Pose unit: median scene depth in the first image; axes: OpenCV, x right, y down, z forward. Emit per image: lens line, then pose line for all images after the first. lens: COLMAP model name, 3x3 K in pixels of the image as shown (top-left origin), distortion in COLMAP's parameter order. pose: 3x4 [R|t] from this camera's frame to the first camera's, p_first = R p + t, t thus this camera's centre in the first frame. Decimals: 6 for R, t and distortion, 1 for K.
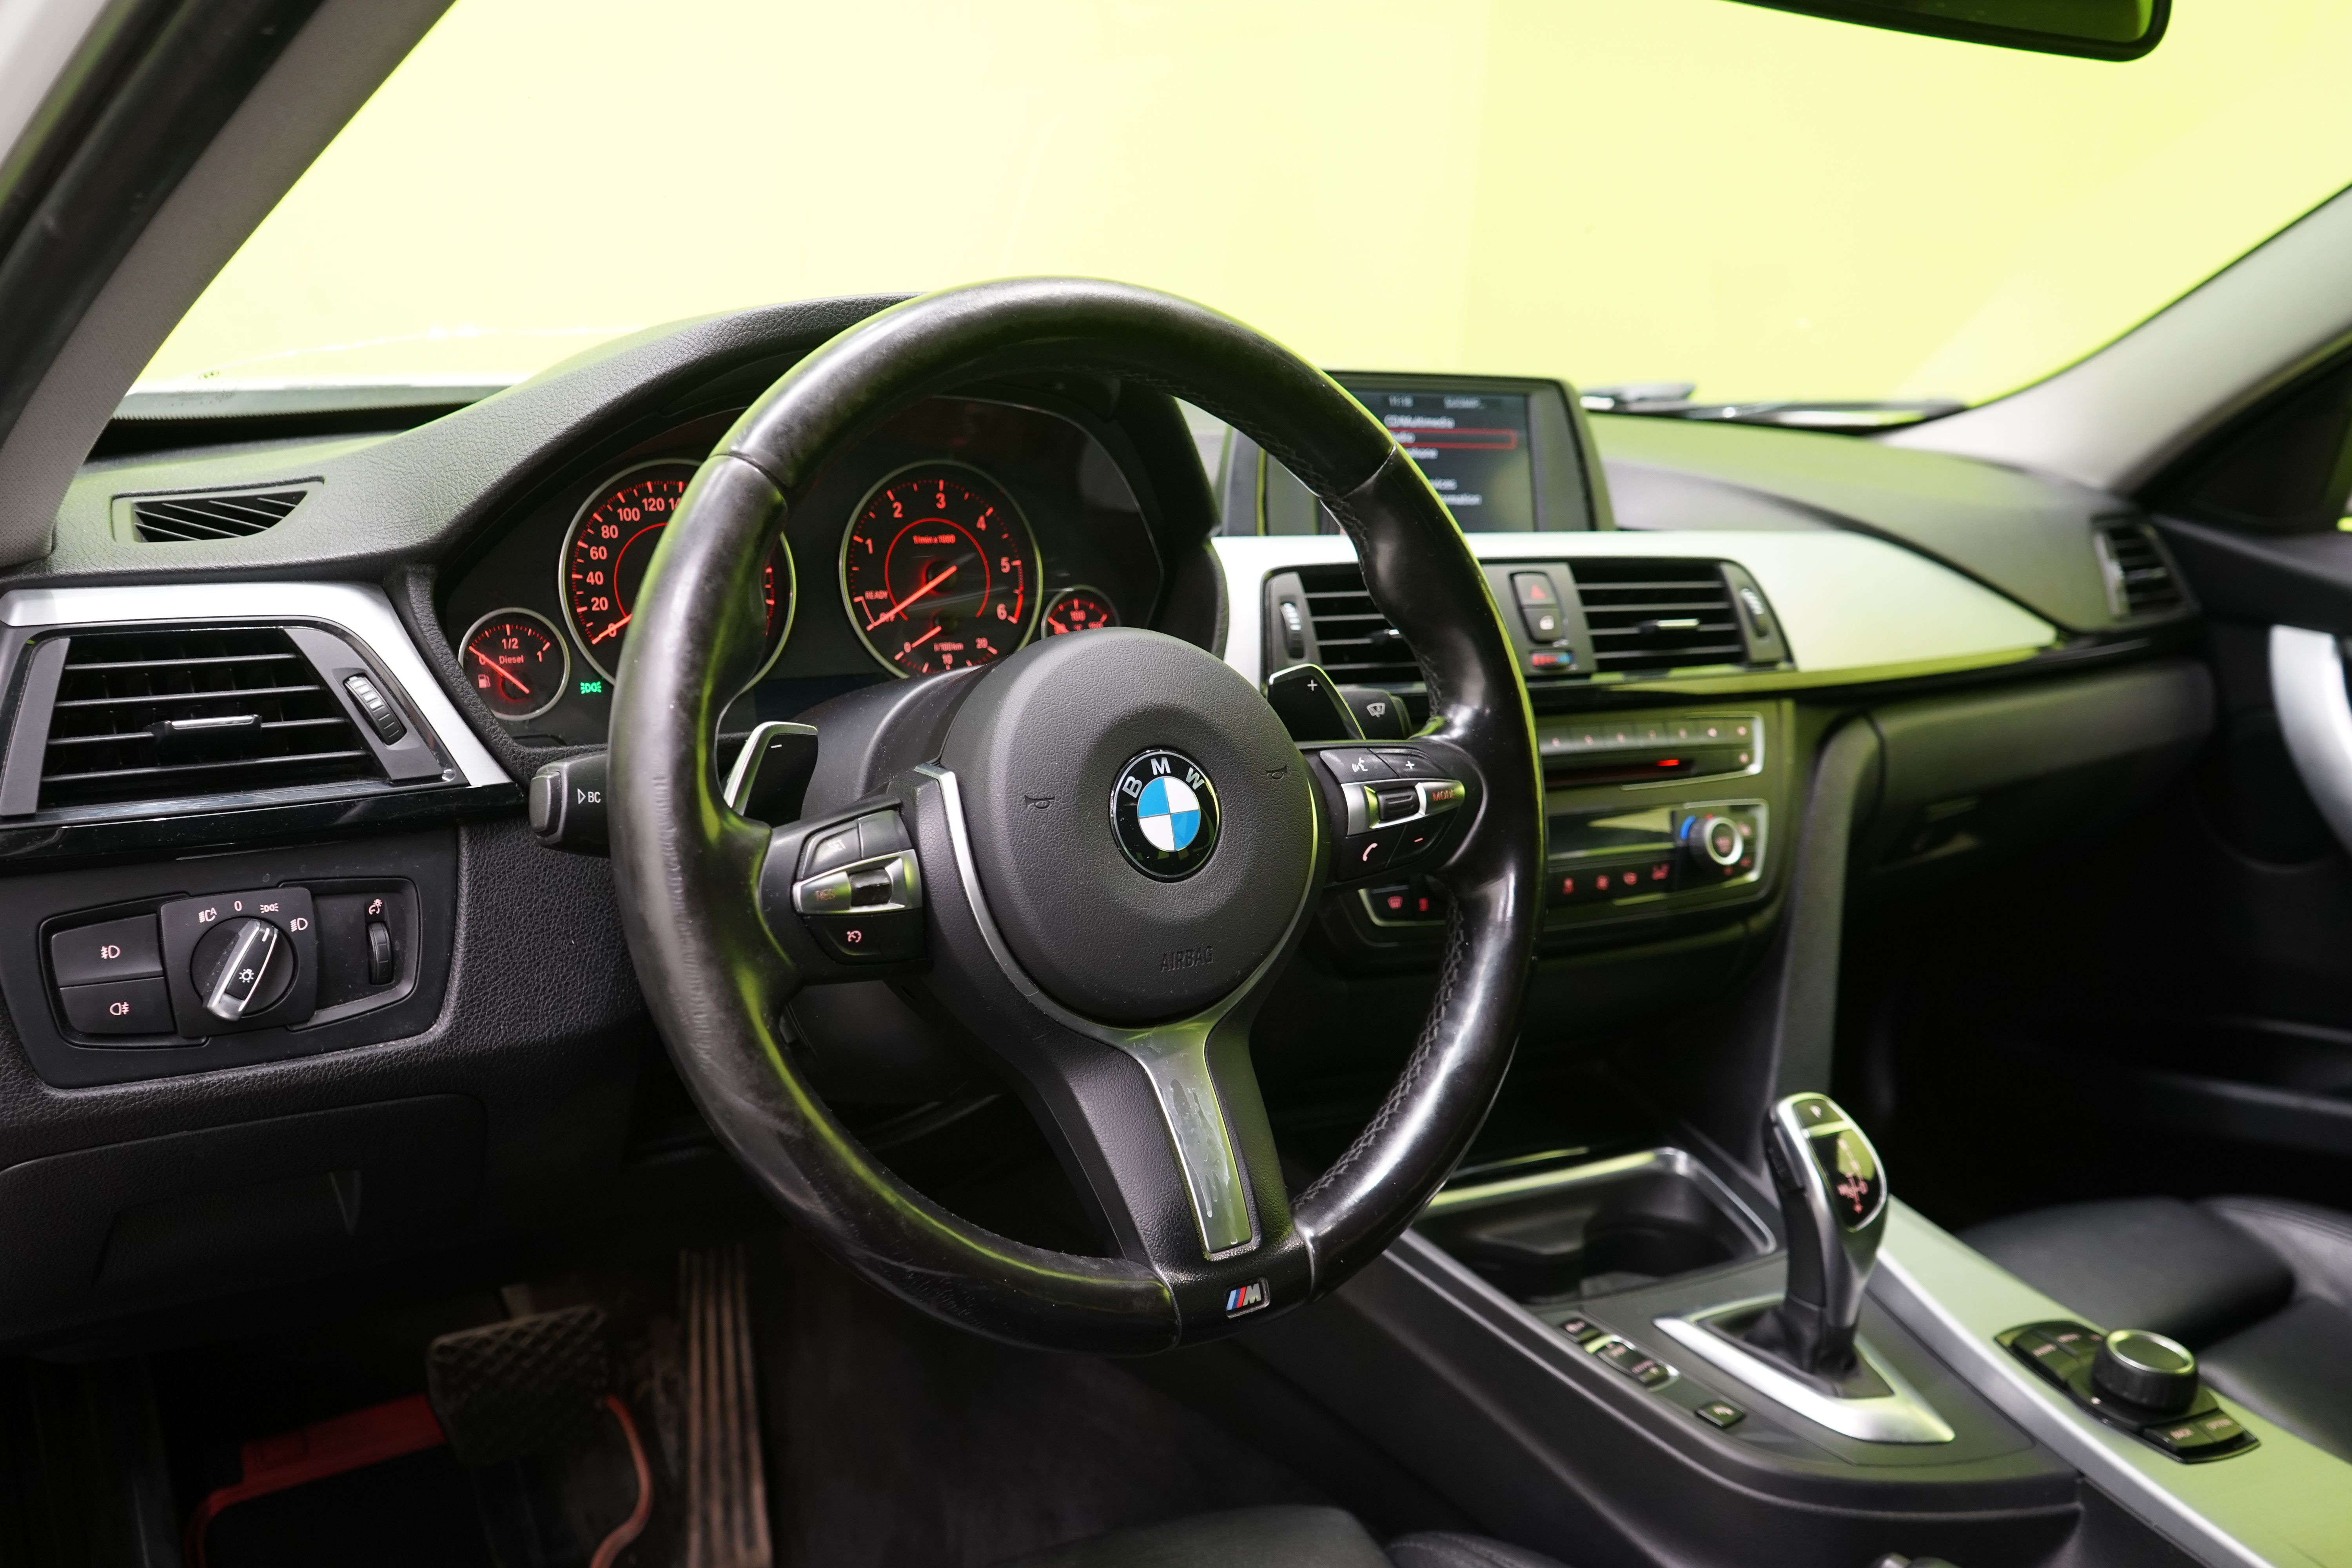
lens RADIAL K [[2147.3, 0, 1182.4], [0, 2147.3, 786.6], [0, 0, 1]] dist [-0.015868, 0.000000]
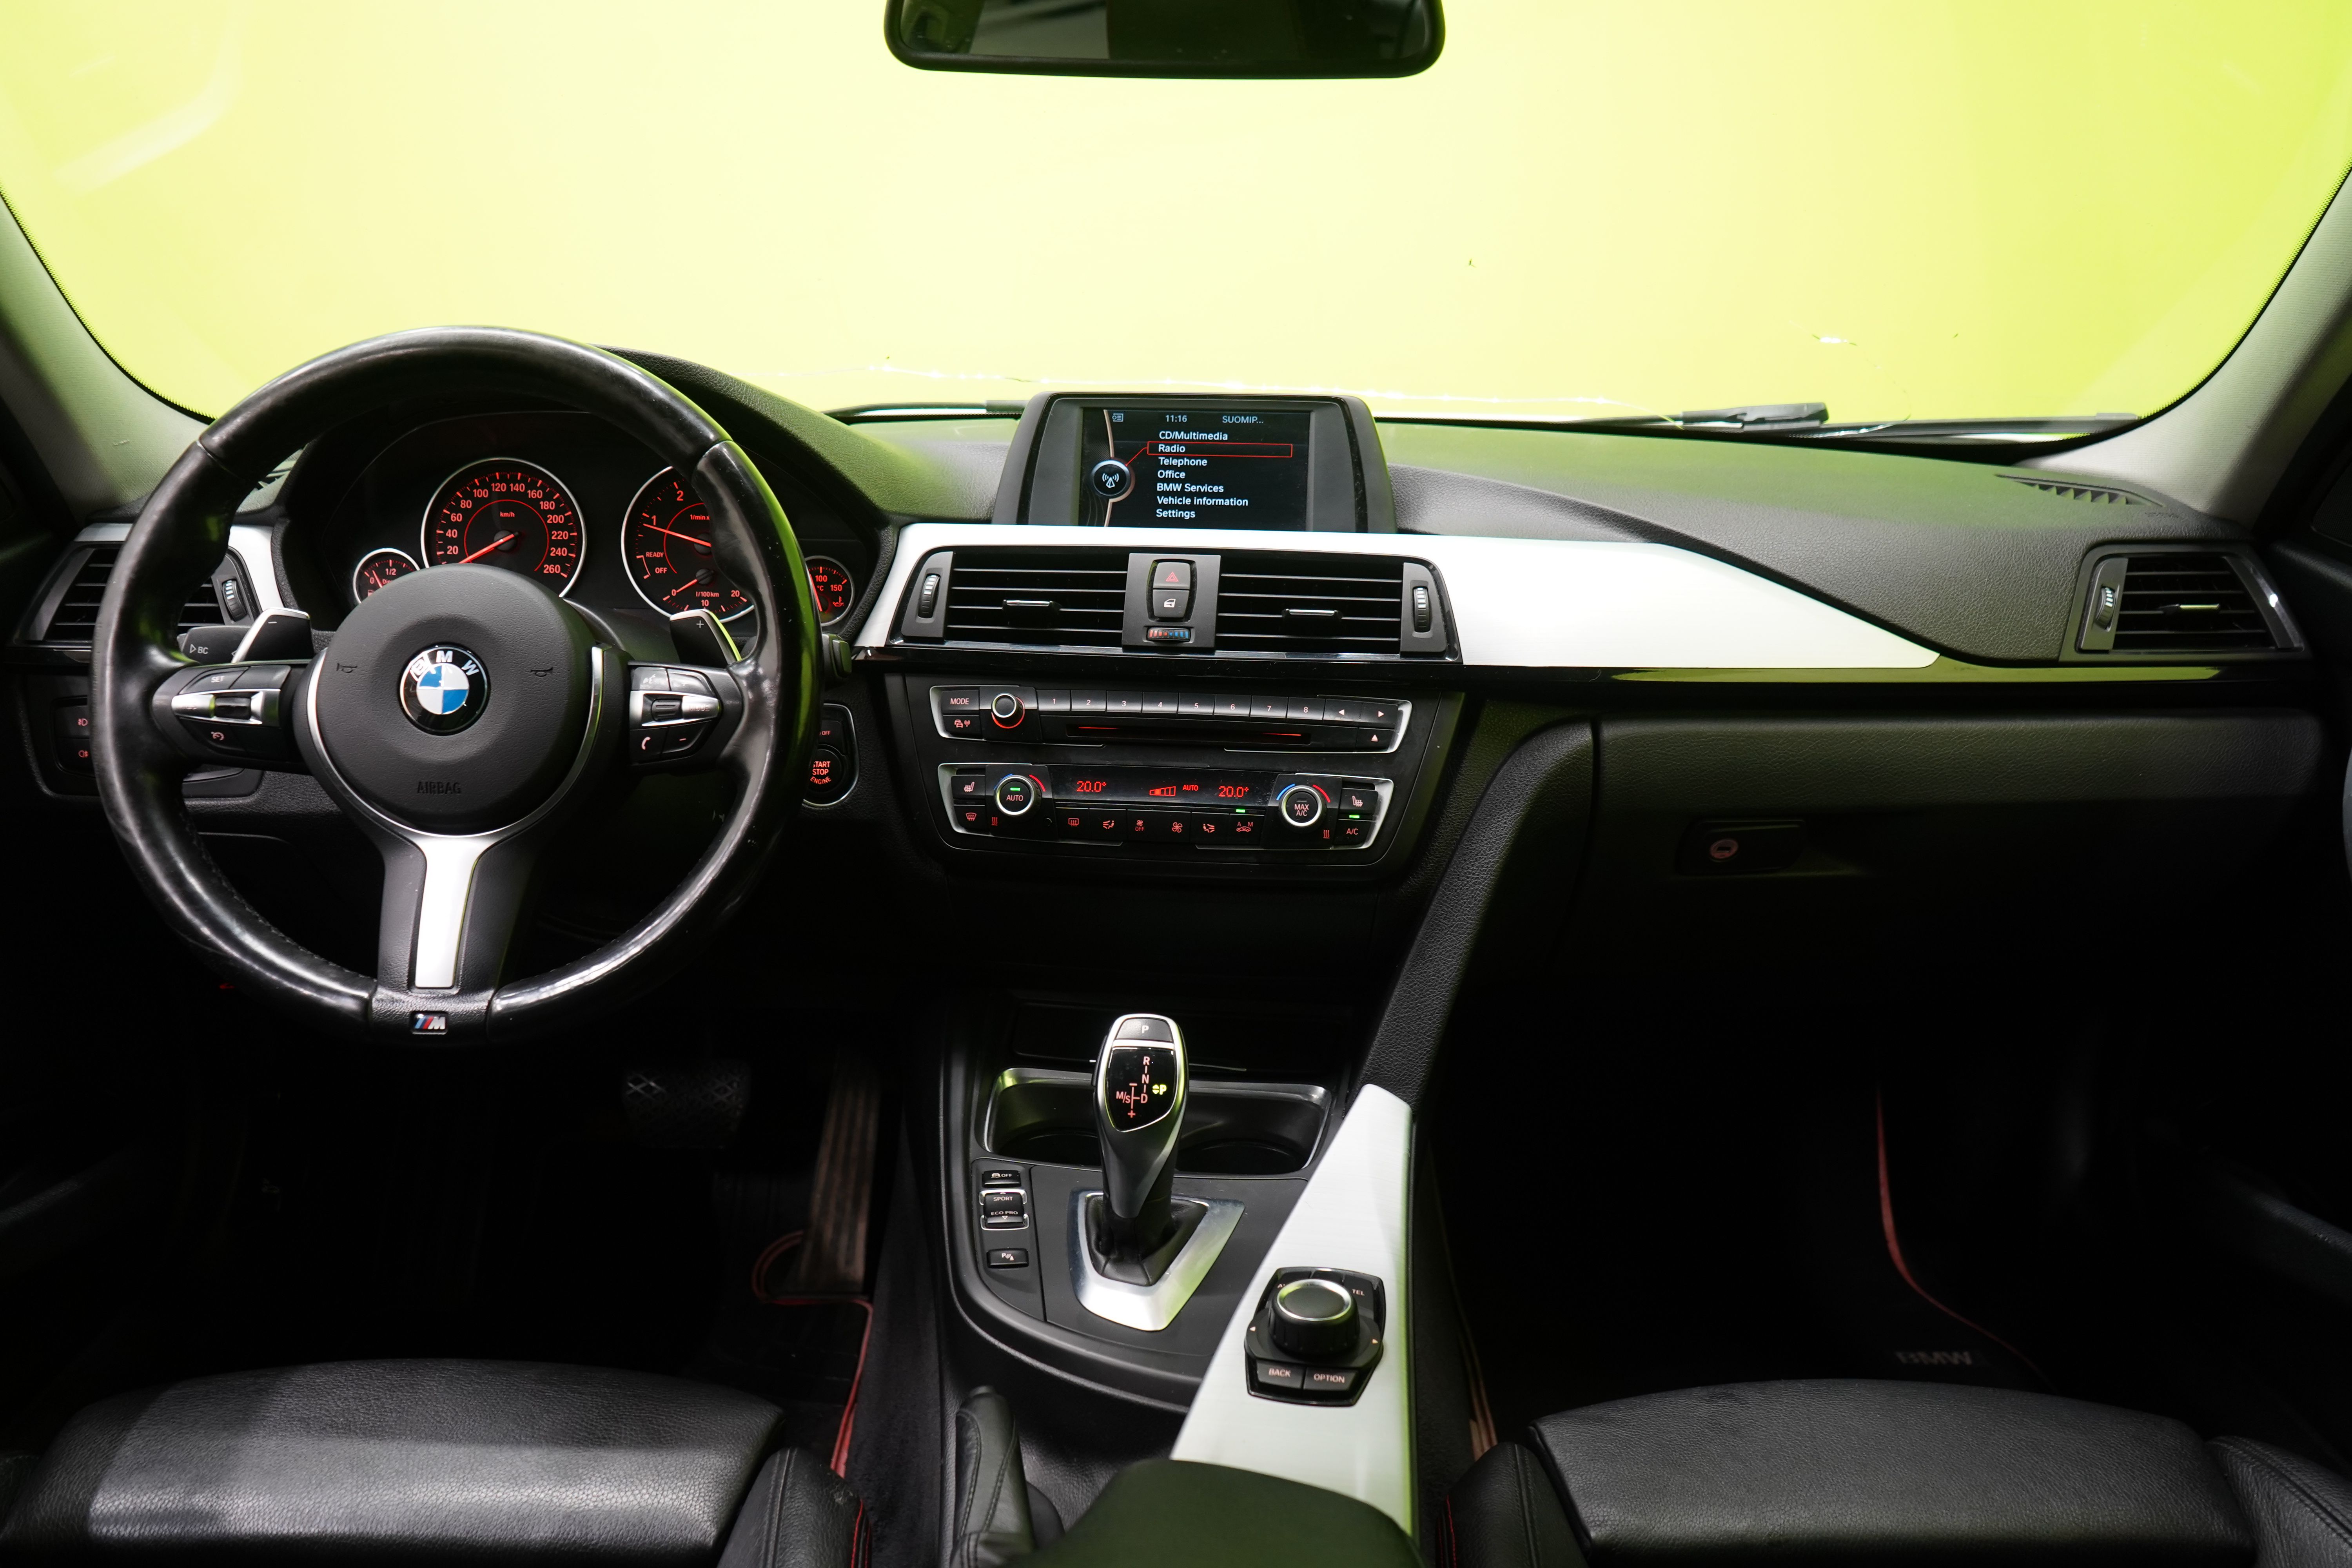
lens RADIAL K [[1878.8, 0, 1172.8], [0, 1878.8, 781.6], [0, 0, 1]] dist [0.000517, -0.001542]
pose [[0.801418, 0.099362, -0.589794, 0.891648], [-0.103006, 0.994299, 0.027543, -0.008708], [0.589169, 0.038679, 0.807084, 0.197666]]
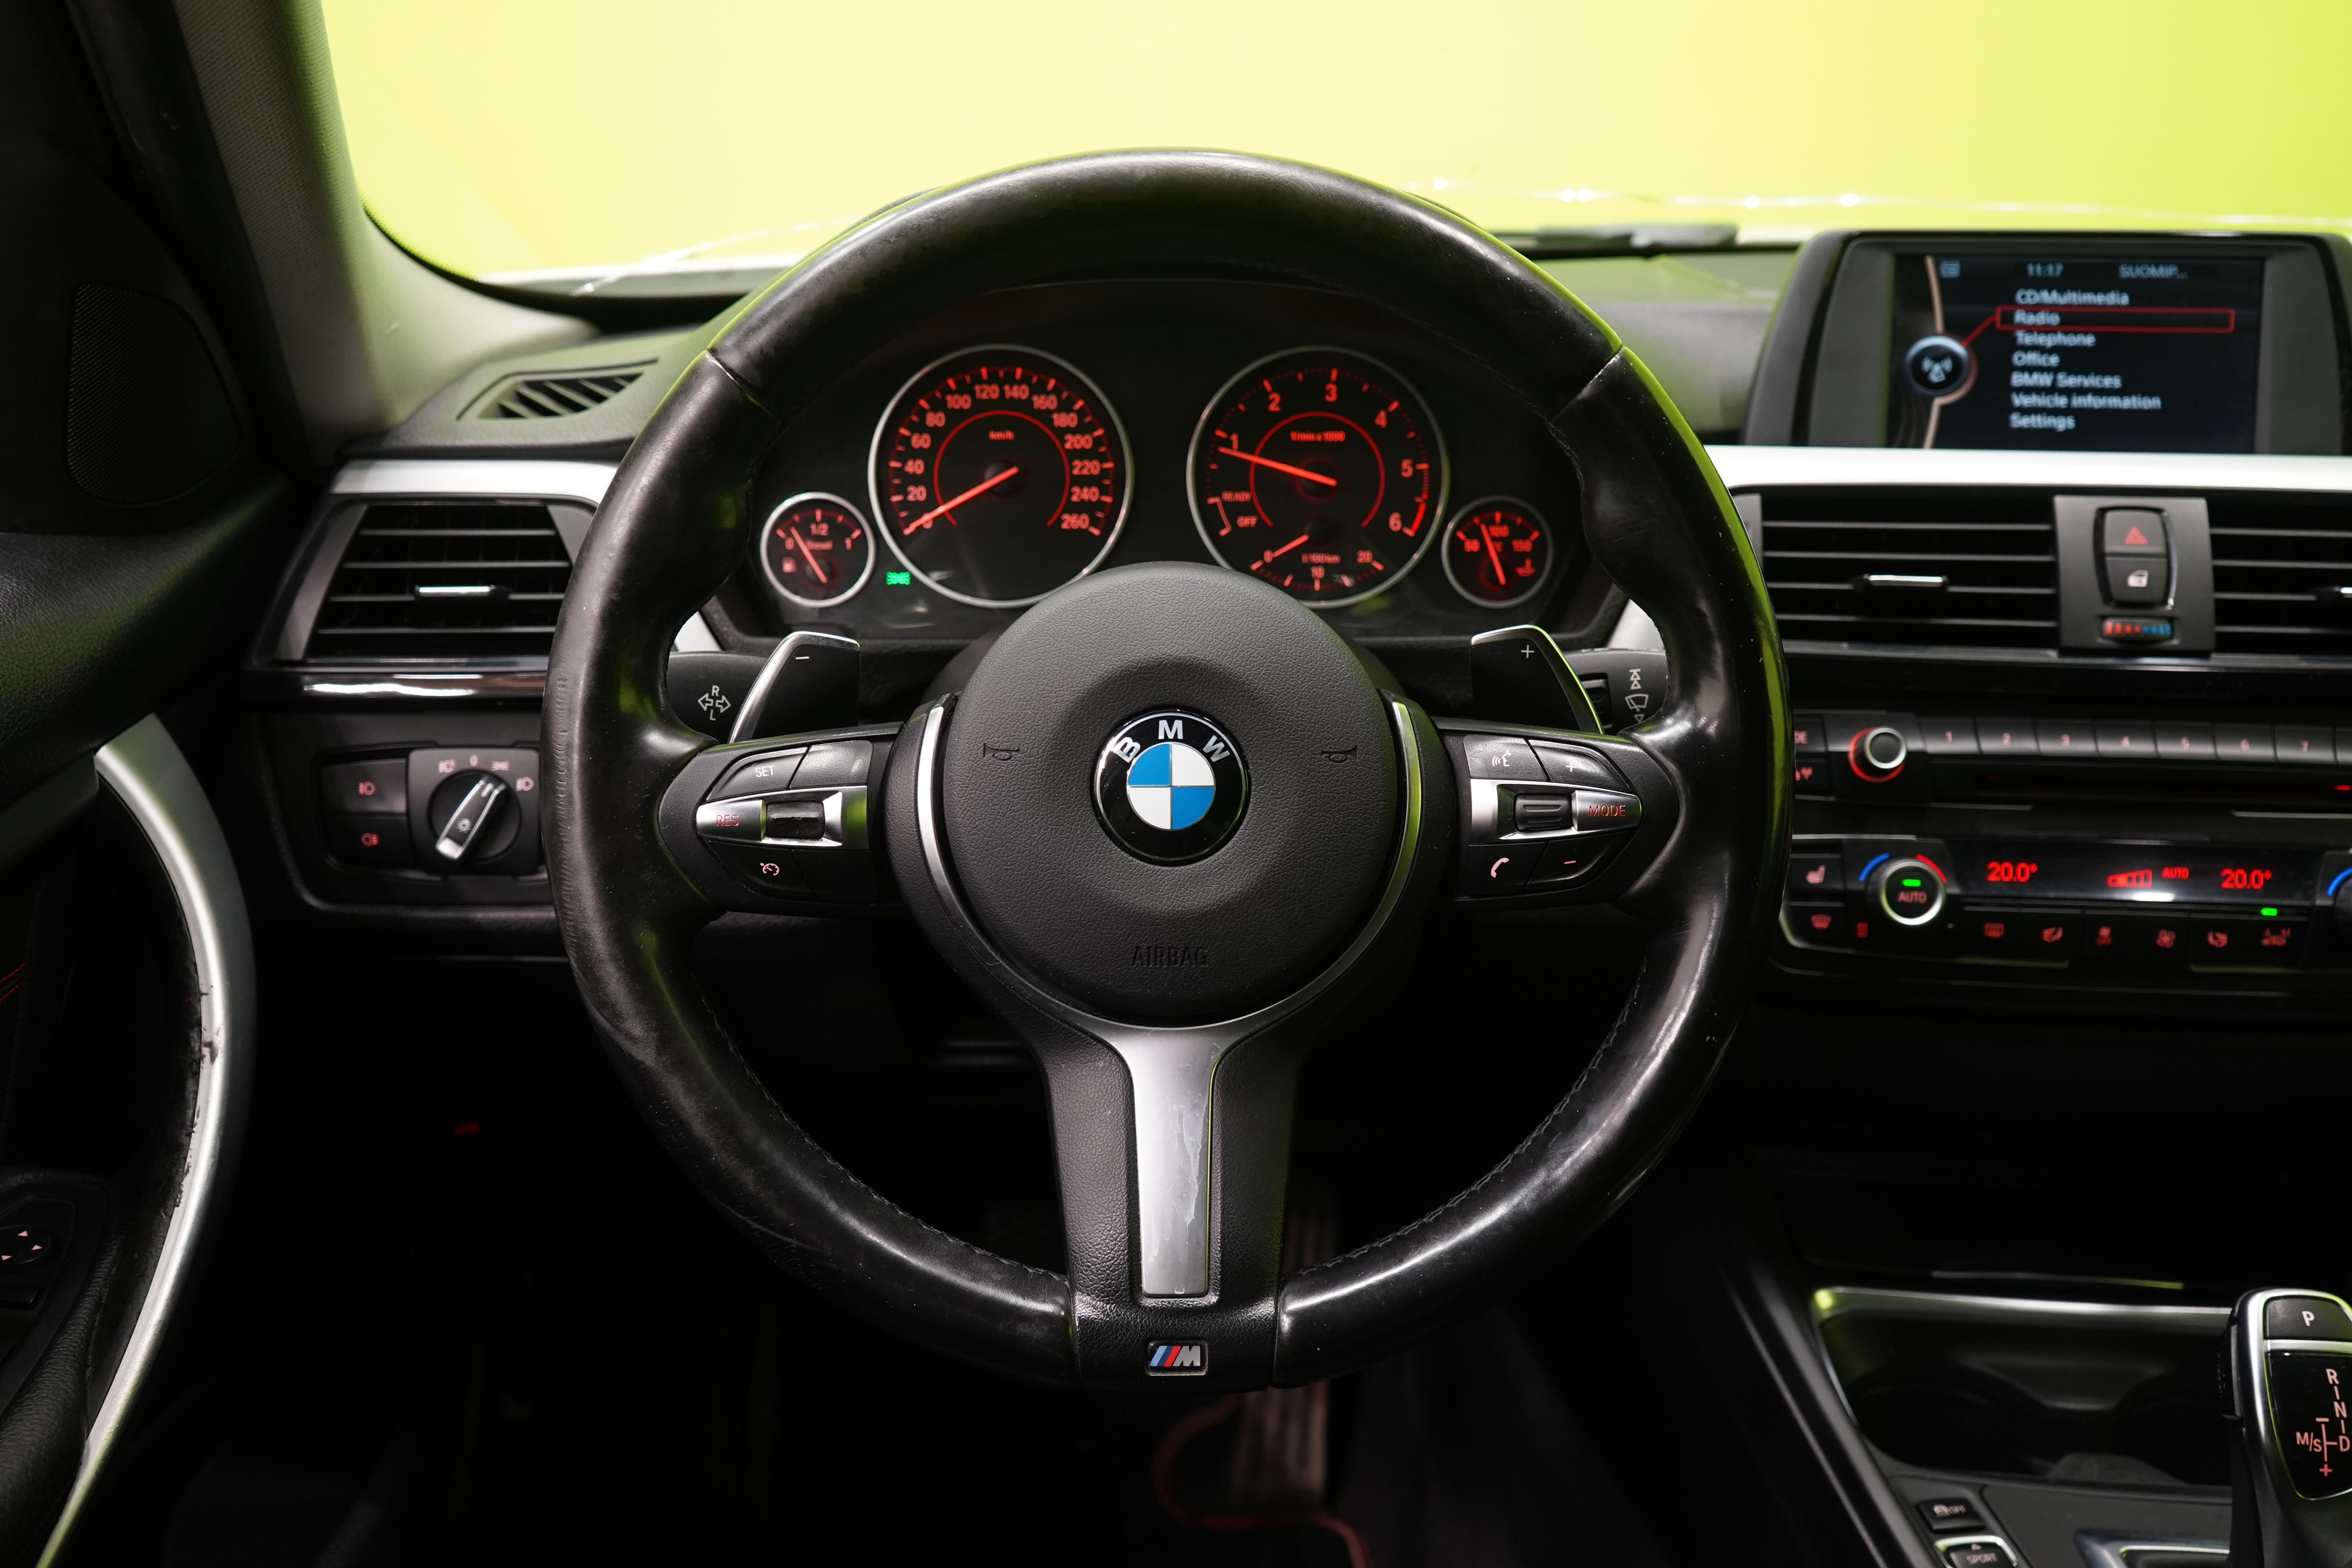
lens RADIAL K [[2229.3, 0, 1182.3], [0, 2229.3, 781.8], [0, 0, 1]] dist [0.003455, 0.000000]
pose [[0.823773, 0.126470, -0.552633, 0.375176], [-0.089699, 0.991597, 0.093219, -0.055610], [0.559778, -0.027220, 0.828195, 0.204406]]
